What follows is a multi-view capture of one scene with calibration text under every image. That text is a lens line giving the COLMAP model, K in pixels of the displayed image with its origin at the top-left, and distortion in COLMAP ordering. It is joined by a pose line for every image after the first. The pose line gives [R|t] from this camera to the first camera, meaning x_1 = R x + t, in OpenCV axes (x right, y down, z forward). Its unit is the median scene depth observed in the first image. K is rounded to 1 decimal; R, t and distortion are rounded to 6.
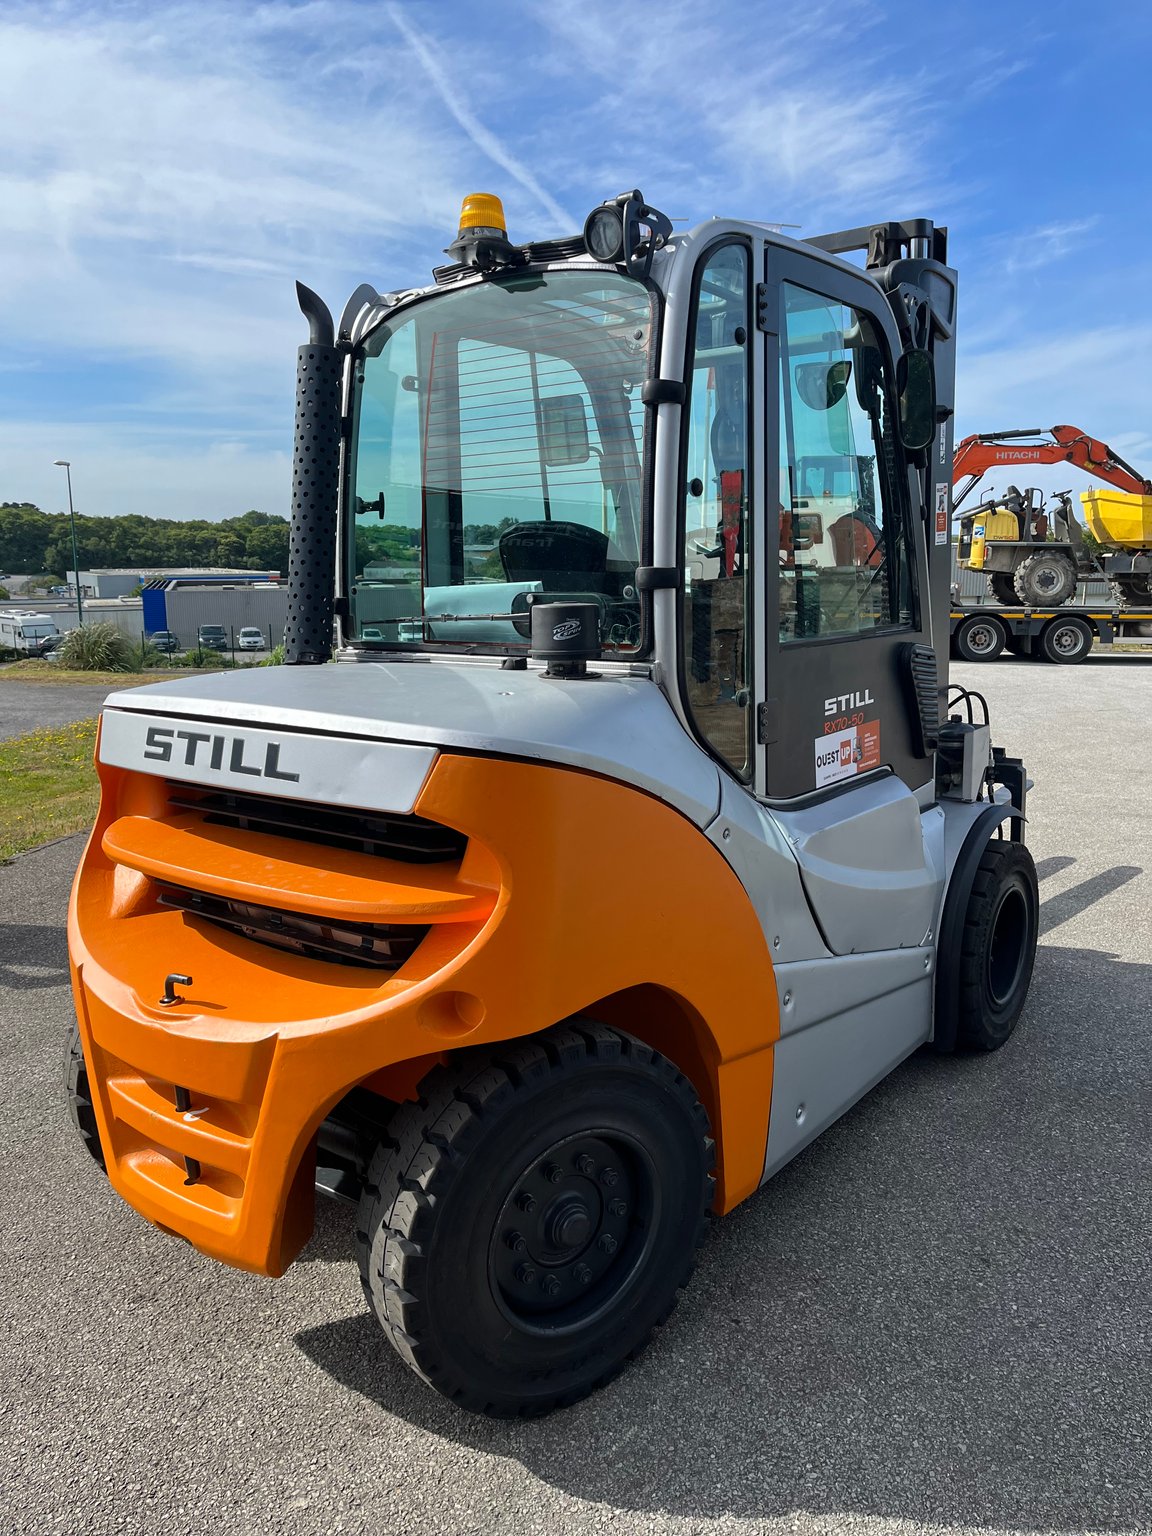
lens RADIAL K [[1153.5, 0, 576.0], [0, 1153.5, 768.0], [0, 0, 1]] dist [0.089437, -0.132683]
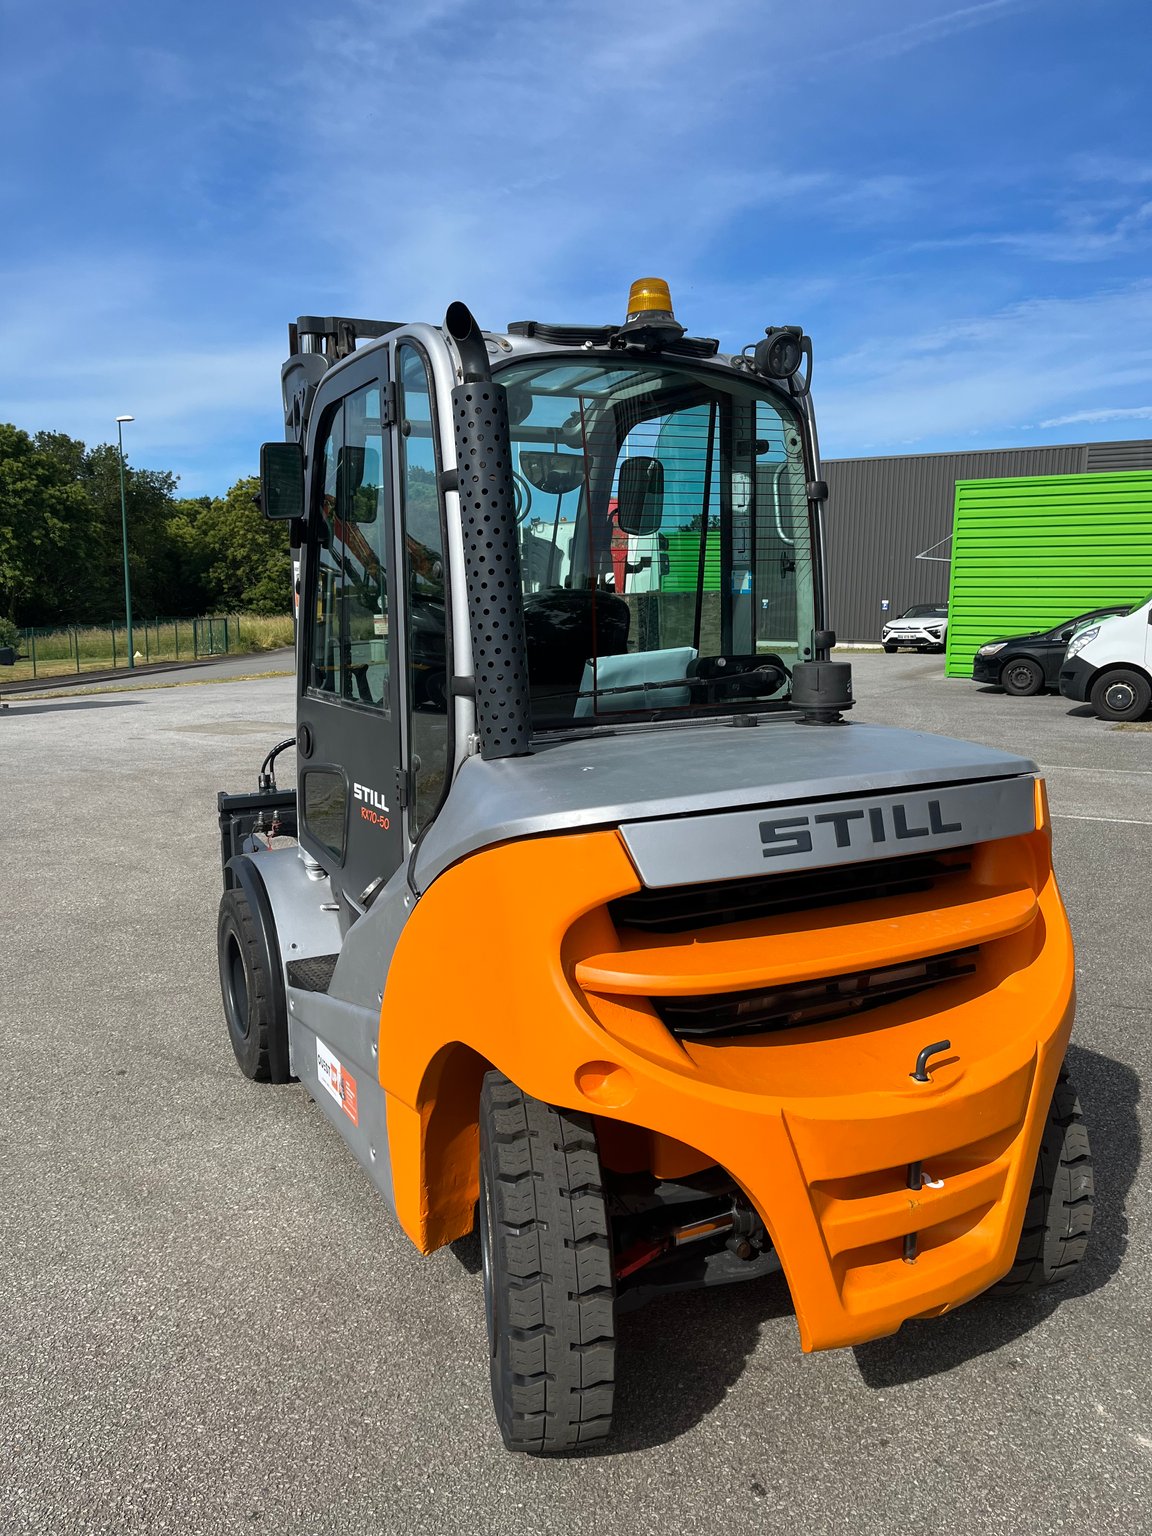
lens RADIAL K [[1153.5, 0, 576.0], [0, 1153.5, 768.0], [0, 0, 1]] dist [0.089437, -0.132683]
pose [[0.423442, -0.129462, 0.896625, -1.291769], [0.166592, 0.983985, 0.063400, -0.166228], [-0.890474, 0.122524, 0.438228, 0.774663]]
